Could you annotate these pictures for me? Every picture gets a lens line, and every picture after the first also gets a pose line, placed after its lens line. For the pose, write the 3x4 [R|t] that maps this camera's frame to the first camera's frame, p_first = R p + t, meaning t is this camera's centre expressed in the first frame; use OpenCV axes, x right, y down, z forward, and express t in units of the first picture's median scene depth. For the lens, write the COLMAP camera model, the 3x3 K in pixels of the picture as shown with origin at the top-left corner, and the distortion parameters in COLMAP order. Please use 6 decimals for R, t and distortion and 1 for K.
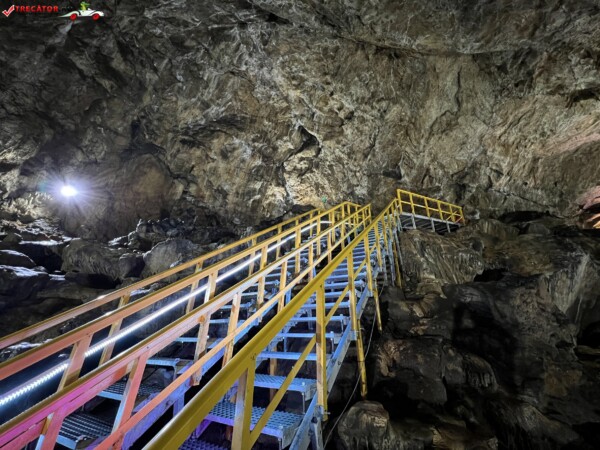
lens RADIAL K [[238.3, 0, 300.9], [0, 238.3, 225.5], [0, 0, 1]] dist [-0.000019, -0.000300]
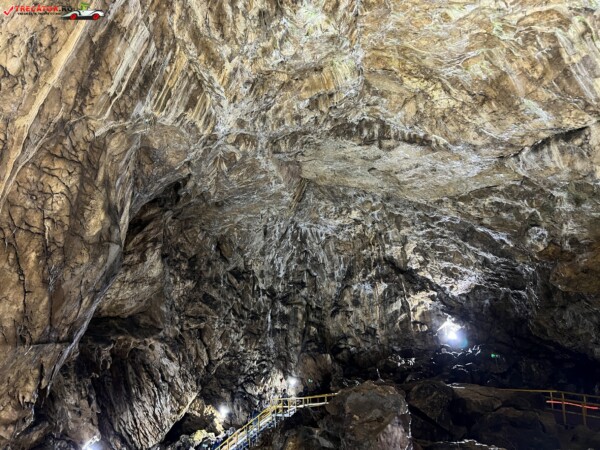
lens RADIAL K [[448.6, 0, 300.0], [0, 448.6, 225.0], [0, 0, 1]] dist [0.057433, -0.067348]
pose [[-0.129629, -0.228039, -0.964984, 1.804868], [0.410687, 0.873450, -0.261577, -0.144042], [0.902515, -0.430214, -0.019572, 0.858441]]
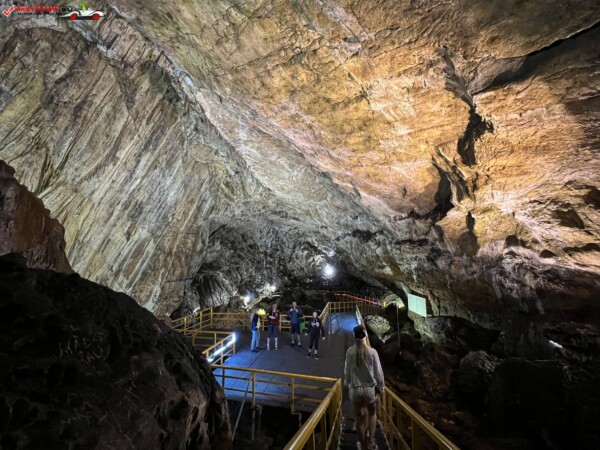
lens RADIAL K [[238.3, 0, 300.9], [0, 238.3, 225.5], [0, 0, 1]] dist [-0.000019, -0.000300]
pose [[-0.118171, -0.133361, -0.983997, 2.522591], [0.412315, 0.894888, -0.170800, -0.106766], [0.903345, -0.425900, -0.050763, 1.243244]]
